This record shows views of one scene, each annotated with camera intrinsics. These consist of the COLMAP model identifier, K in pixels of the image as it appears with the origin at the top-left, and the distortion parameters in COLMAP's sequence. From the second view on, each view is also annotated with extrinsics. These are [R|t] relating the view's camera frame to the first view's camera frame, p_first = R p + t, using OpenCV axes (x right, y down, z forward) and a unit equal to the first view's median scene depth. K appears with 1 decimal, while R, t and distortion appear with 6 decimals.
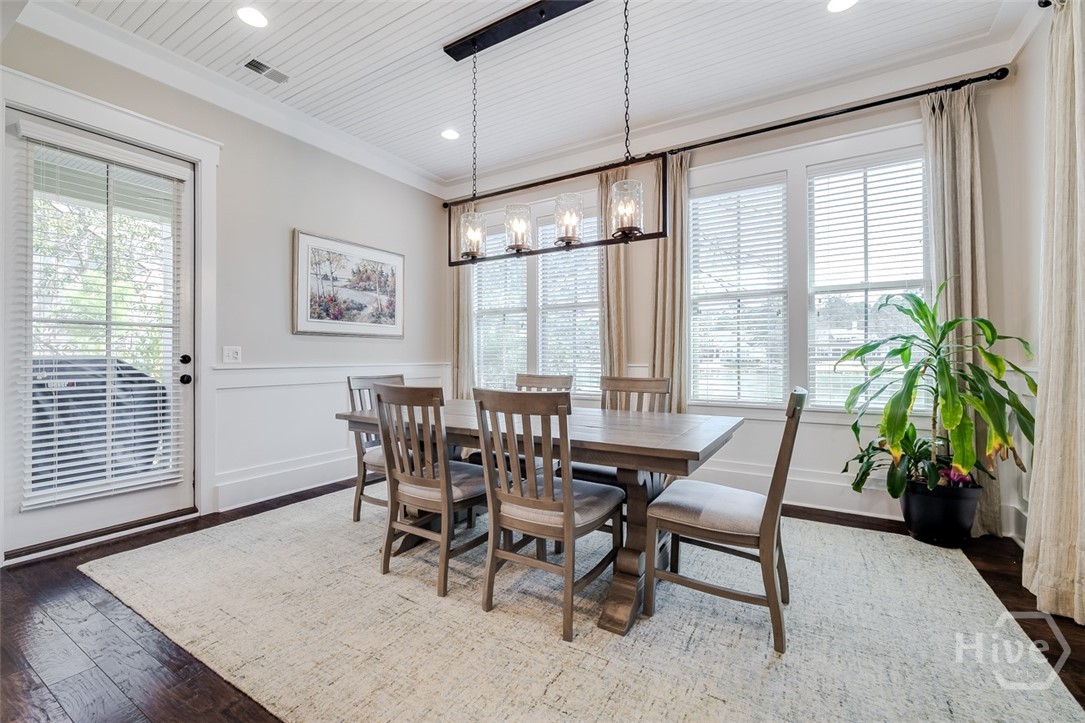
lens RADIAL K [[454.2, 0, 537.4], [0, 454.2, 359.6], [0, 0, 1]] dist [-0.002402, -0.000009]
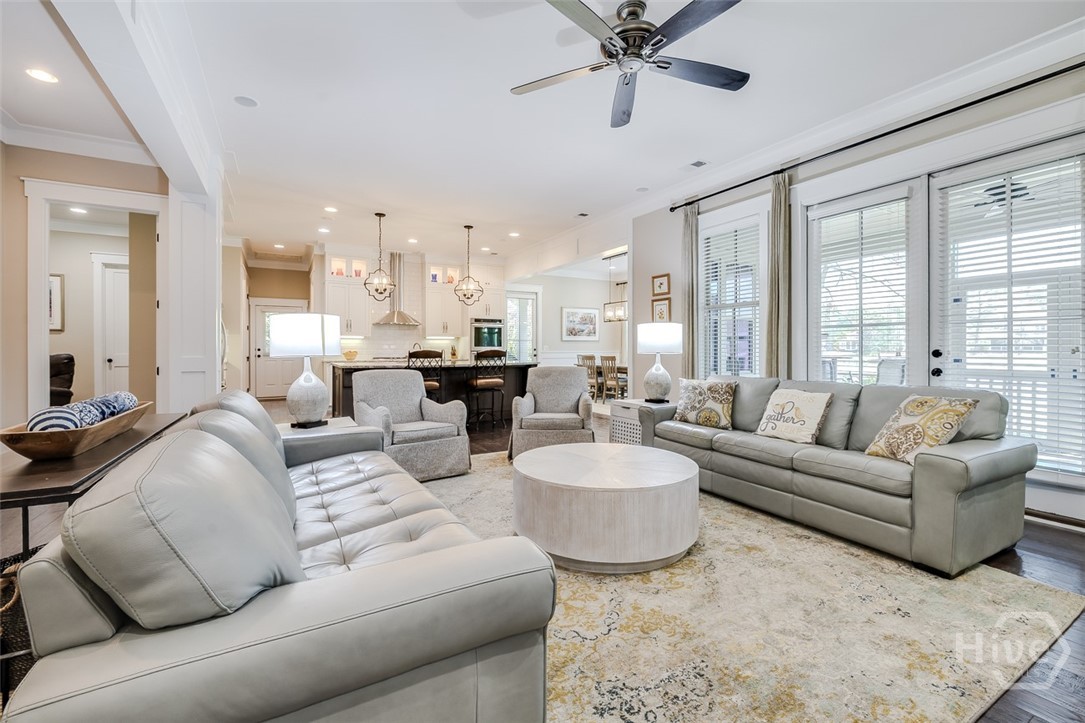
lens RADIAL K [[454.2, 0, 537.4], [0, 454.2, 359.6], [0, 0, 1]] dist [-0.002402, -0.000009]
pose [[0.870714, 0.004423, -0.491770, 0.772685], [0.005953, 0.999791, 0.019533, 0.003758], [0.491754, -0.019935, 0.870506, -1.635141]]
